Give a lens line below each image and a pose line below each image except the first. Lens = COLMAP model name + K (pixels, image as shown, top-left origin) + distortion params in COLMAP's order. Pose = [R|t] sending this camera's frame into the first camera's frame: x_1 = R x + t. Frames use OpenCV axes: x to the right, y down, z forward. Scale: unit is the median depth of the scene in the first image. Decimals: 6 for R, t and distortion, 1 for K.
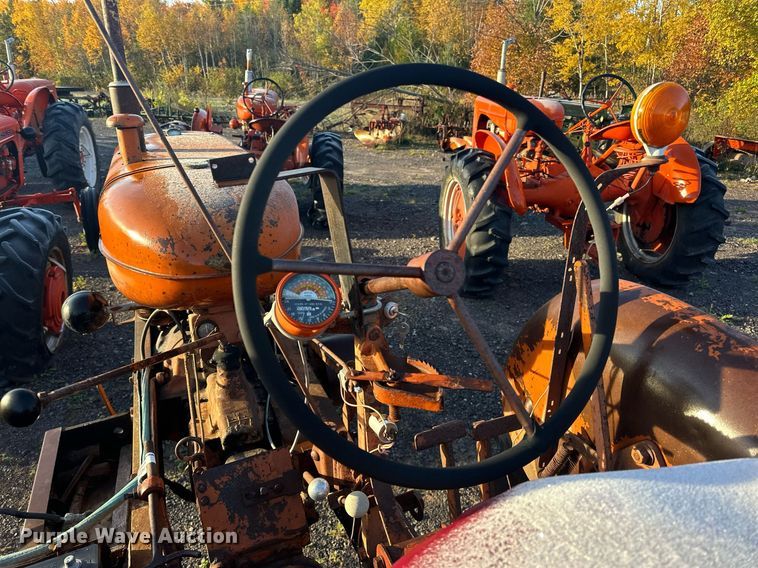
lens RADIAL K [[536.9, 0, 375.5], [0, 536.9, 280.5], [0, 0, 1]] dist [0.056745, -0.082657]
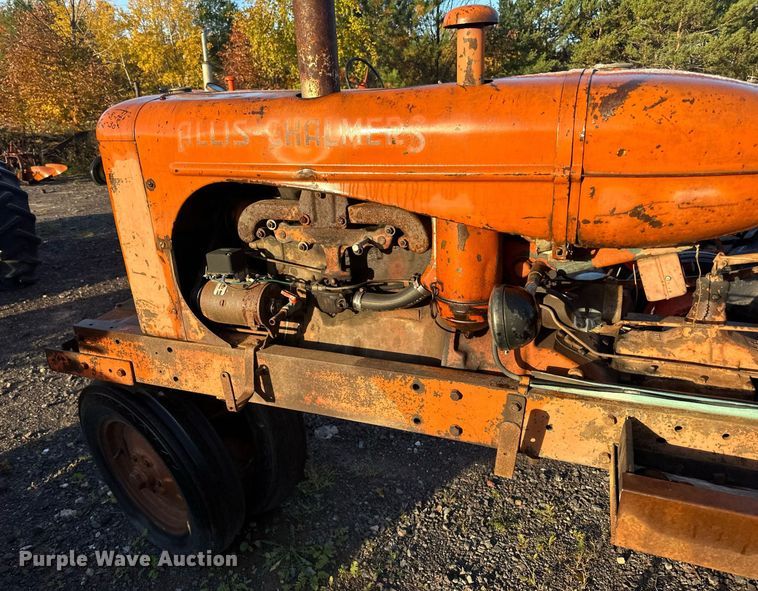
lens RADIAL K [[557.9, 0, 379.0], [0, 557.9, 295.5], [0, 0, 1]] dist [0.006191, -0.004277]
pose [[0.682126, -0.274160, 0.677894, -0.954946], [0.291631, 0.952133, 0.091619, -0.057198], [-0.670564, 0.135199, 0.729428, 0.536295]]
